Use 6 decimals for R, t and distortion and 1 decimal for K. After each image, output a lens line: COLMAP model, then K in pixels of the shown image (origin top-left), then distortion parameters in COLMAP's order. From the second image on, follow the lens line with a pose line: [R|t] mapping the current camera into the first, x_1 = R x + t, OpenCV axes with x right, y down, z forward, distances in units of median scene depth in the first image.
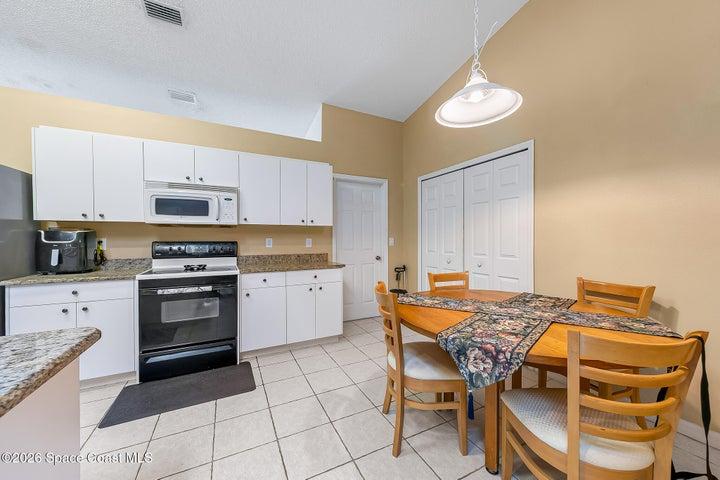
lens RADIAL K [[262.3, 0, 357.3], [0, 262.3, 243.0], [0, 0, 1]] dist [0.005033, -0.000520]
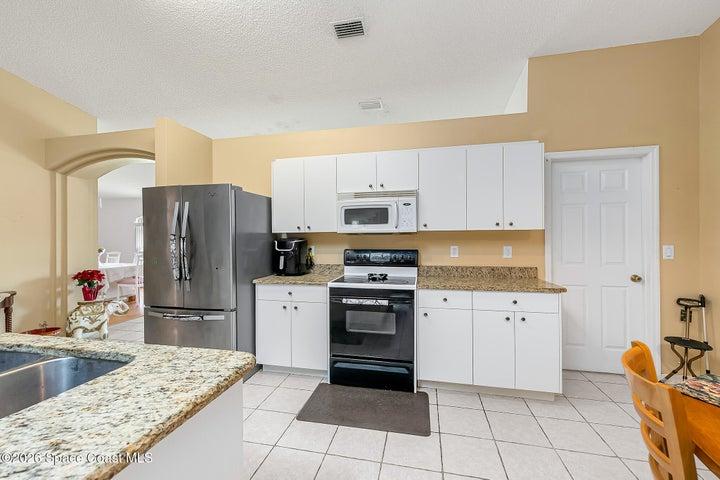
lens RADIAL K [[294.3, 0, 360.9], [0, 294.3, 238.8], [0, 0, 1]] dist [0.010504, -0.001299]
pose [[0.781042, -0.001116, -0.624477, 0.018021], [-0.004112, 0.999968, -0.006930, -0.040799], [0.624465, 0.007980, 0.781012, 0.113877]]
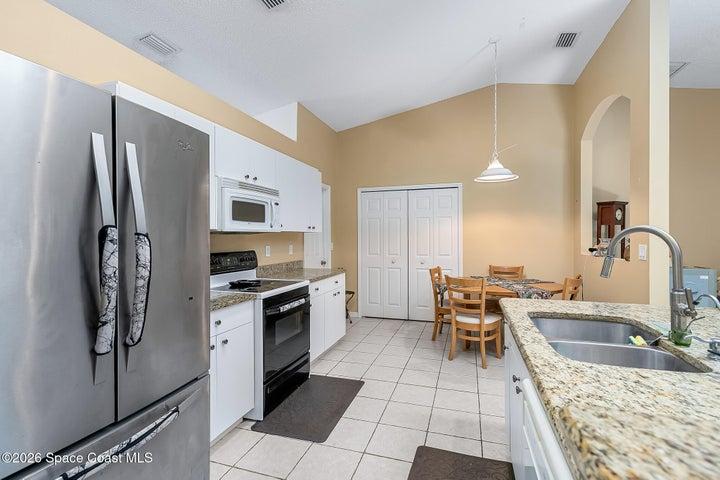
lens RADIAL K [[328.7, 0, 357.9], [0, 328.7, 242.8], [0, 0, 1]] dist [0.010658, 0.001258]
pose [[0.709398, -0.012416, 0.704698, -1.126758], [0.011923, 0.999913, 0.005615, -0.038081], [-0.704707, 0.004419, 0.709485, 0.010354]]
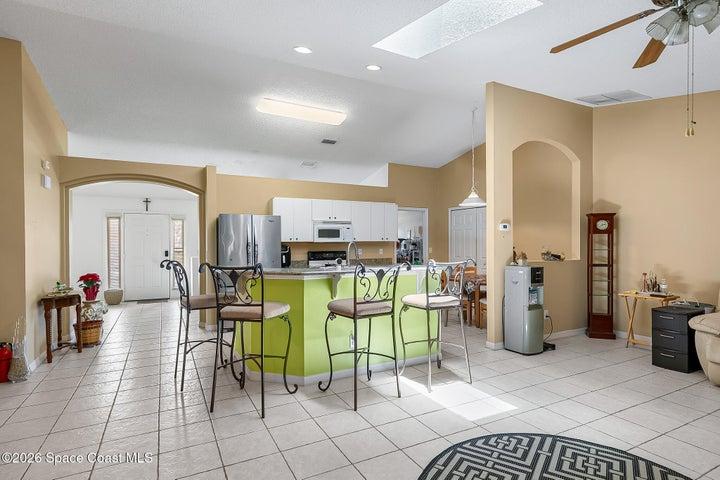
lens RADIAL K [[376.9, 0, 359.8], [0, 376.9, 245.3], [0, 0, 1]] dist [0.000960, -0.000712]
pose [[0.999899, -0.001652, 0.014145, -0.463620], [0.001765, 0.999967, -0.007973, -0.026780], [-0.014132, 0.007998, 0.999868, -1.709270]]
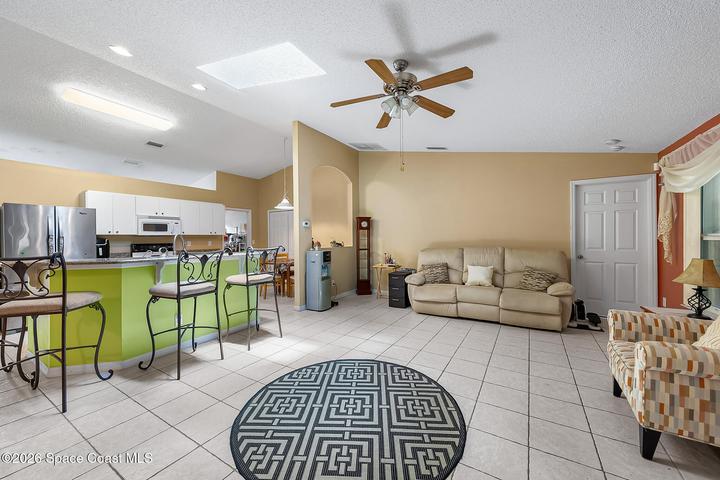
lens RADIAL K [[276.2, 0, 359.8], [0, 276.2, 237.4], [0, 0, 1]] dist [-0.000931, -0.000593]
pose [[0.848054, -0.003564, 0.529897, -0.433283], [0.012867, 0.999821, -0.013867, -0.004024], [-0.529753, 0.018578, 0.847949, -1.710970]]
